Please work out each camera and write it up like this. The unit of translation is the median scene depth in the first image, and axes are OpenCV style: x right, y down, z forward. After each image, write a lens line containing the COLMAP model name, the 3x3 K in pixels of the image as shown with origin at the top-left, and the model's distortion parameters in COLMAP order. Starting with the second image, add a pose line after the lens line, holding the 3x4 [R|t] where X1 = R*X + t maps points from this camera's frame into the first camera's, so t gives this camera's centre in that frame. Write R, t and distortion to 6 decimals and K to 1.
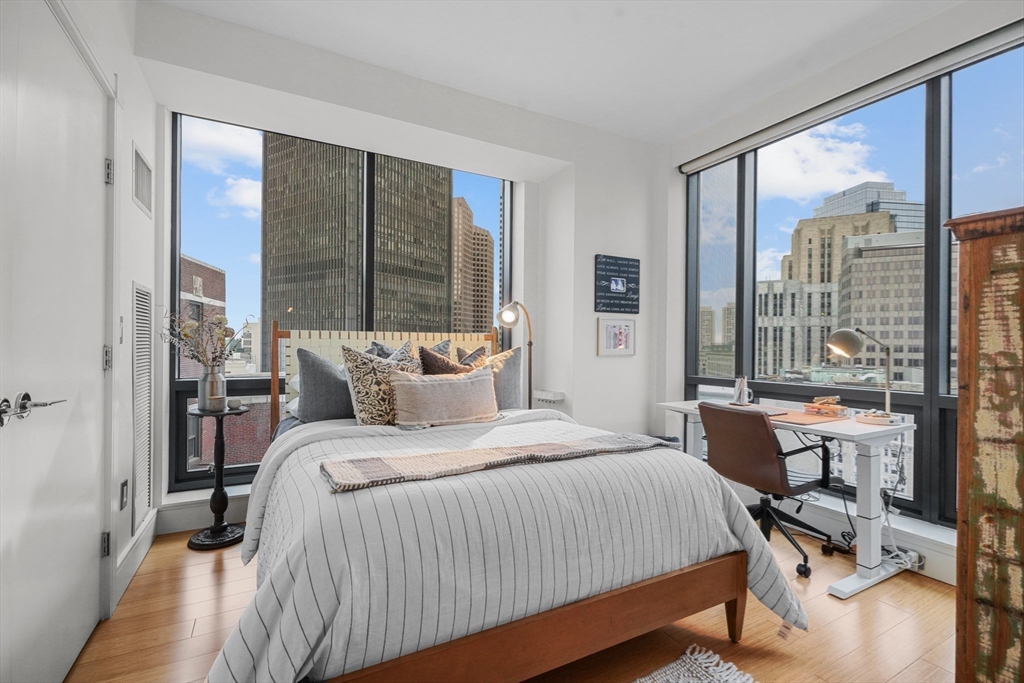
lens RADIAL K [[457.3, 0, 506.9], [0, 457.3, 341.7], [0, 0, 1]] dist [0.004900, -0.006330]
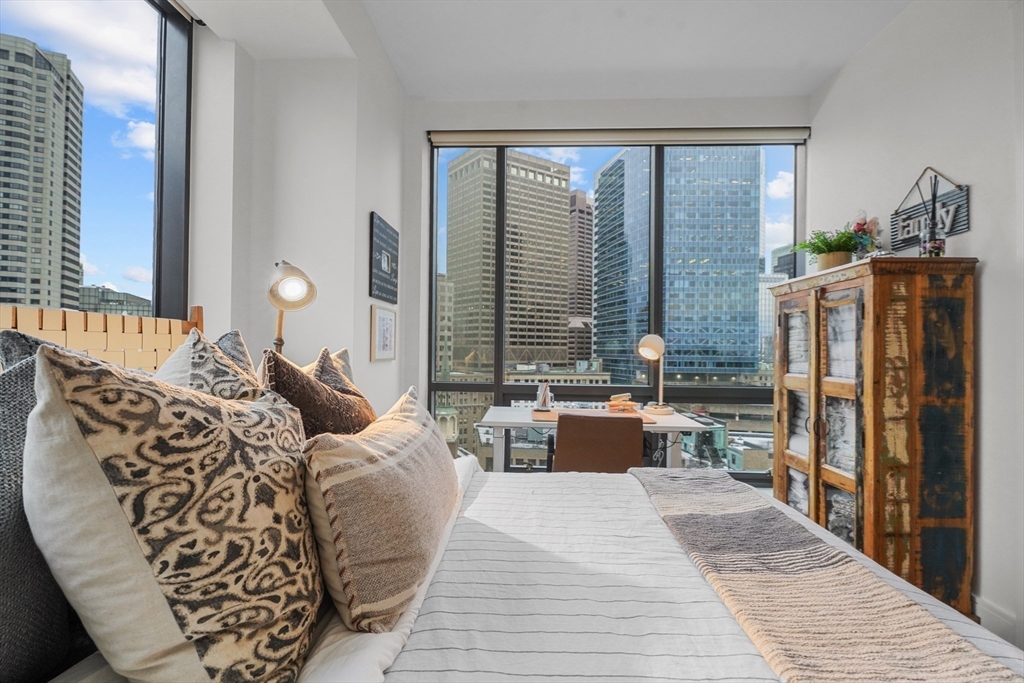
lens RADIAL K [[457.3, 0, 509.6], [0, 457.3, 341.4], [0, 0, 1]] dist [0.004900, -0.006330]
pose [[0.502898, 0.014035, 0.864232, -0.755659], [-0.016383, 0.999843, -0.006704, 0.004992], [-0.864191, -0.010787, 0.503049, 1.299594]]
